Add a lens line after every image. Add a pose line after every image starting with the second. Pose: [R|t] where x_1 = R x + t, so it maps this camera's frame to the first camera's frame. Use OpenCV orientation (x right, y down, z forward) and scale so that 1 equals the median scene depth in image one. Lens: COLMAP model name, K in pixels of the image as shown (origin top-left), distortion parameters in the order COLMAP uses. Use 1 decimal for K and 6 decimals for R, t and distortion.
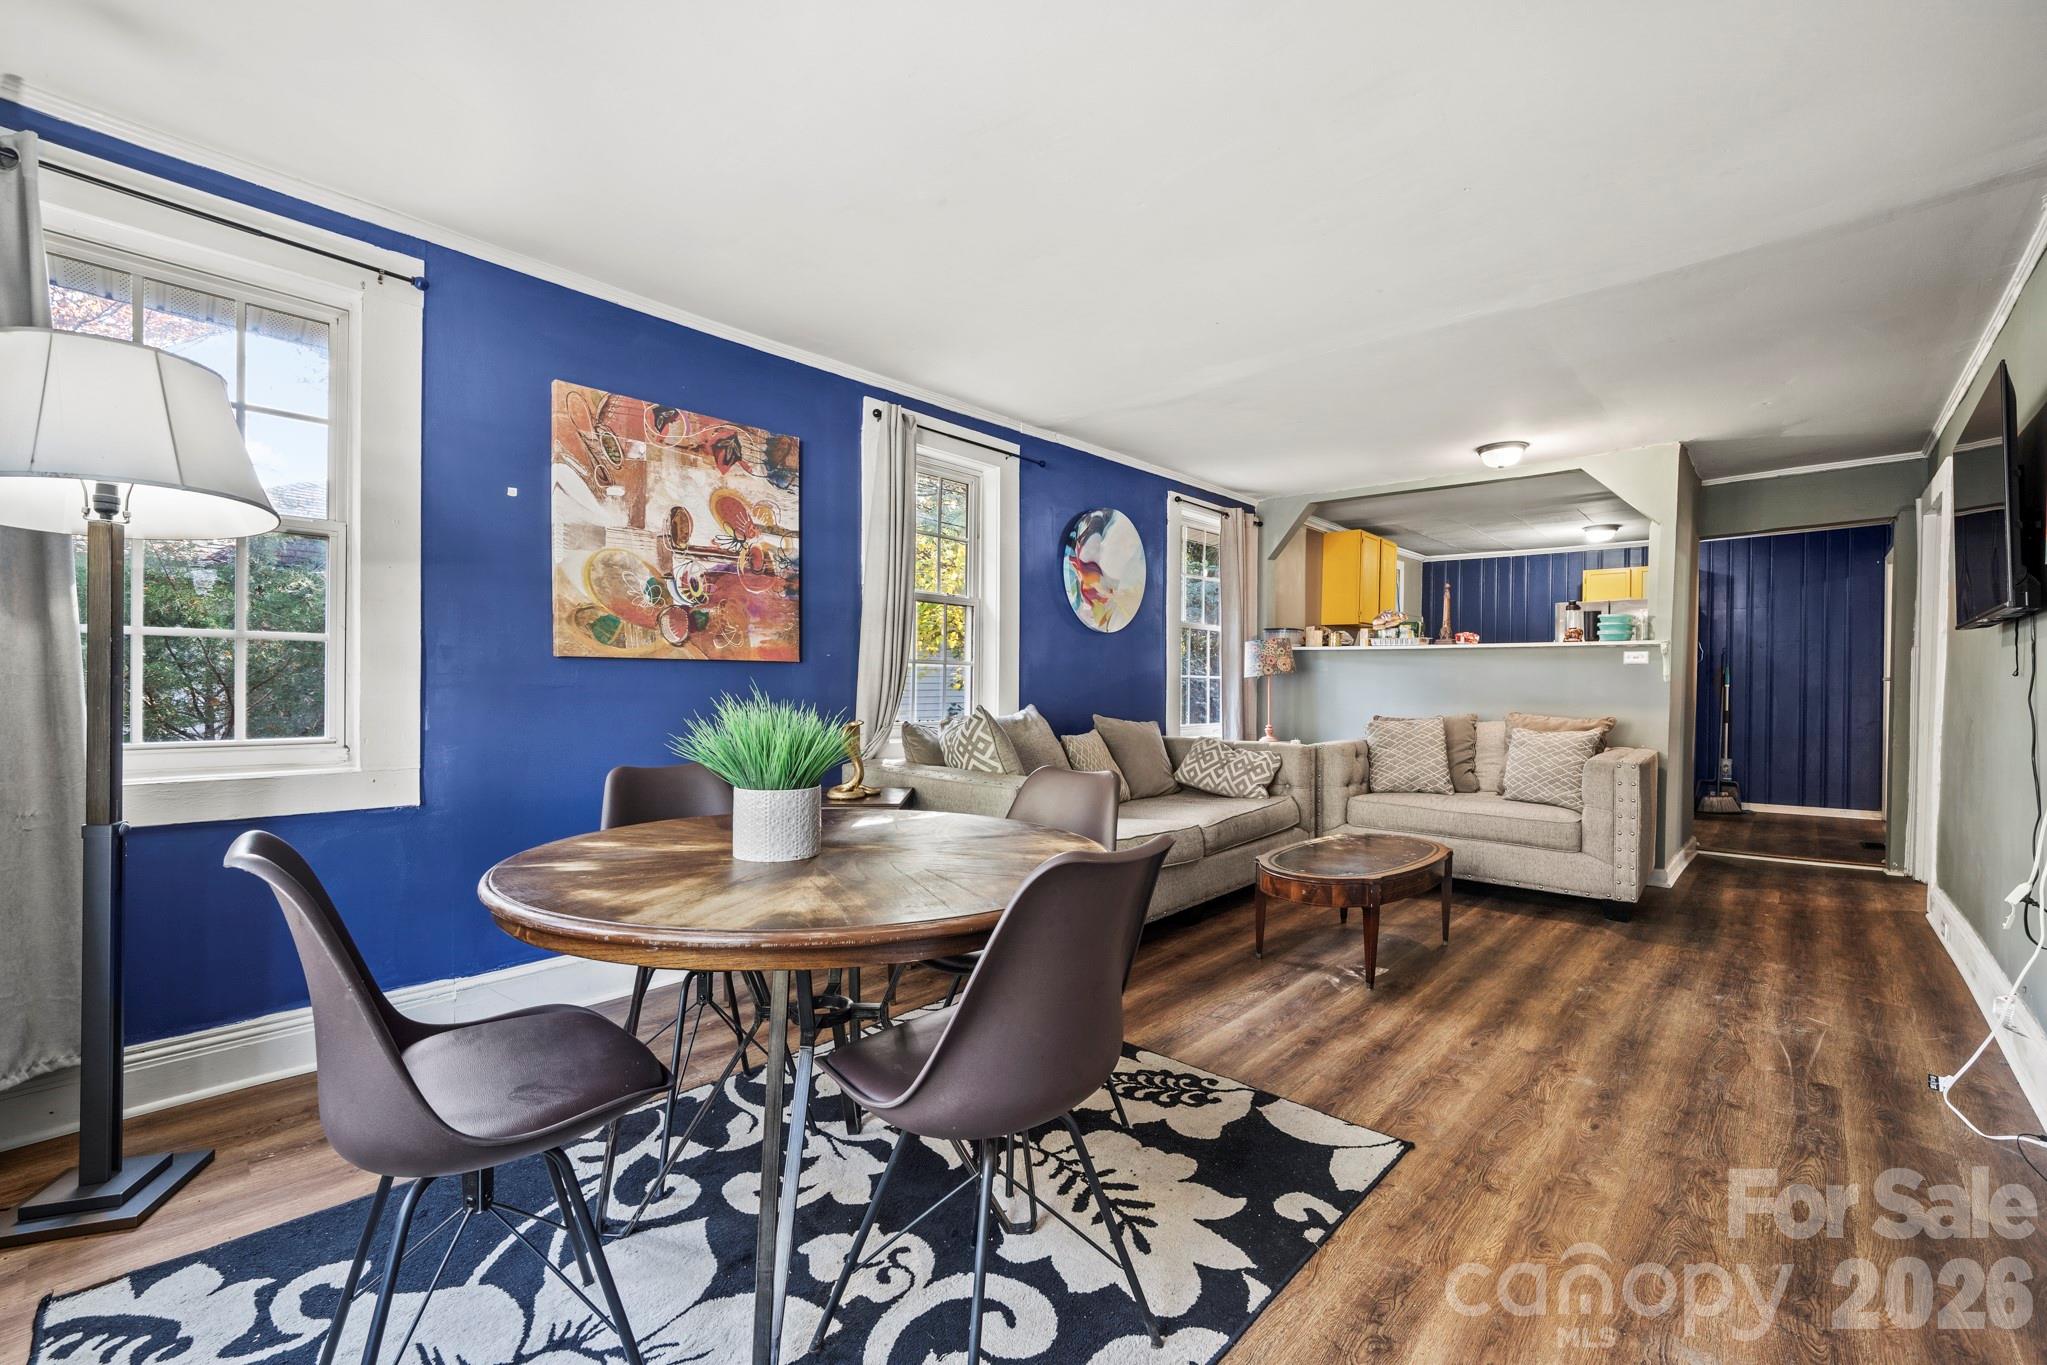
lens RADIAL K [[846.1, 0, 1031.0], [0, 846.1, 698.9], [0, 0, 1]] dist [-0.005401, 0.002463]
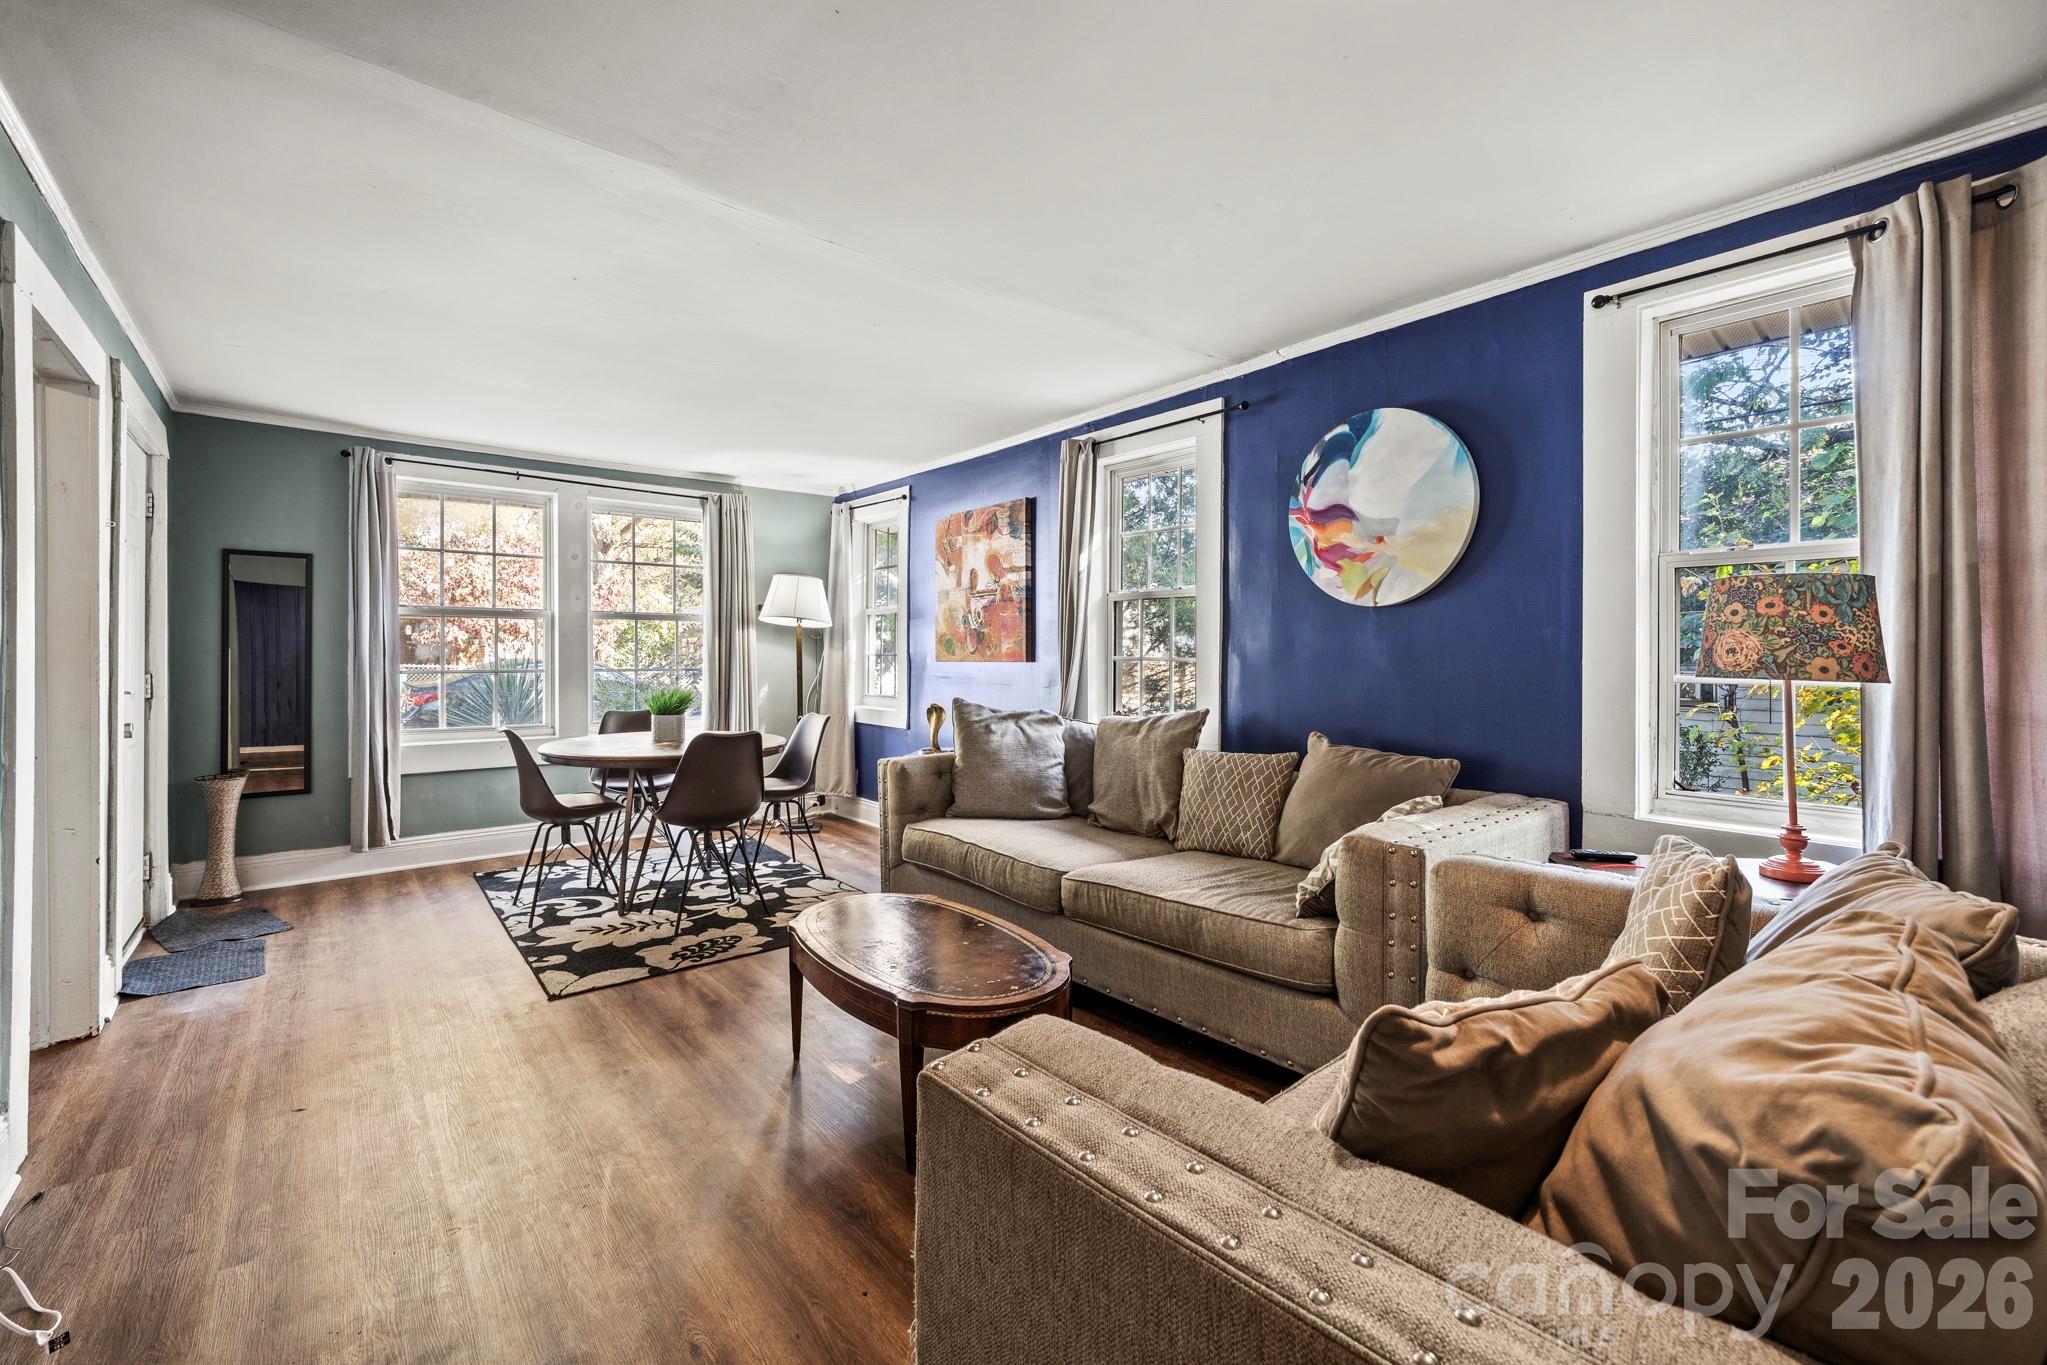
lens RADIAL K [[846.1, 0, 1030.7], [0, 846.1, 656.6], [0, 0, 1]] dist [-0.005401, 0.002463]
pose [[-0.121411, -0.012413, -0.992525, 1.139338], [-0.026397, 0.999609, -0.009273, -0.042985], [0.992251, 0.025074, -0.121691, 1.255260]]
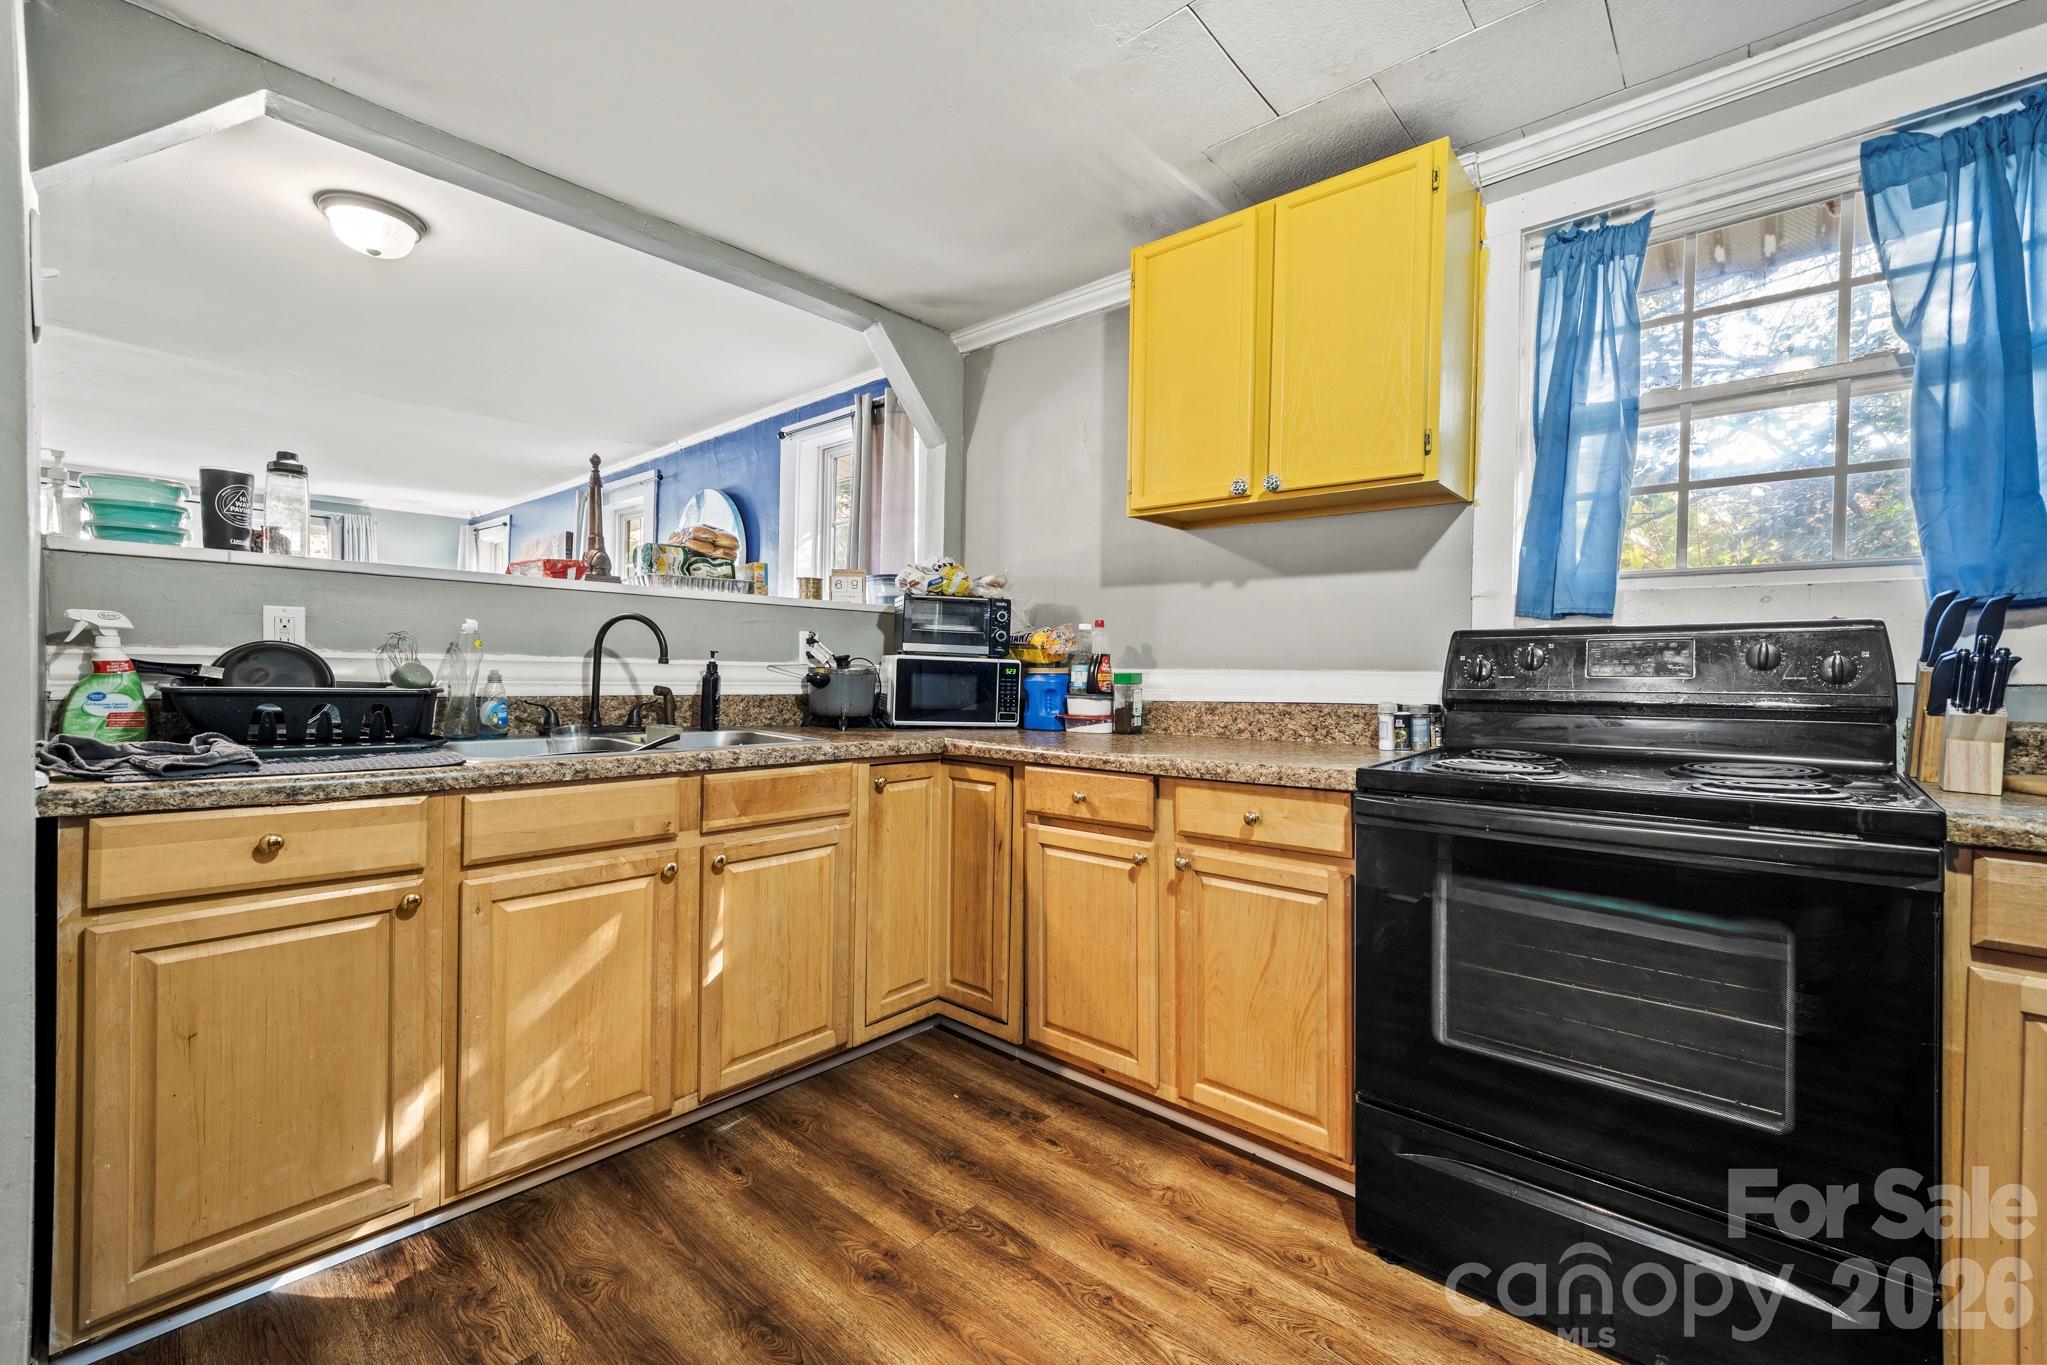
lens RADIAL K [[846.1, 0, 1017.1], [0, 846.1, 679.8], [0, 0, 1]] dist [-0.005401, 0.002463]
pose [[0.027444, -0.001121, -0.999623, 1.590667], [-0.038939, 0.999239, -0.002189, -0.035879], [0.998865, 0.038985, 0.027379, 2.015314]]
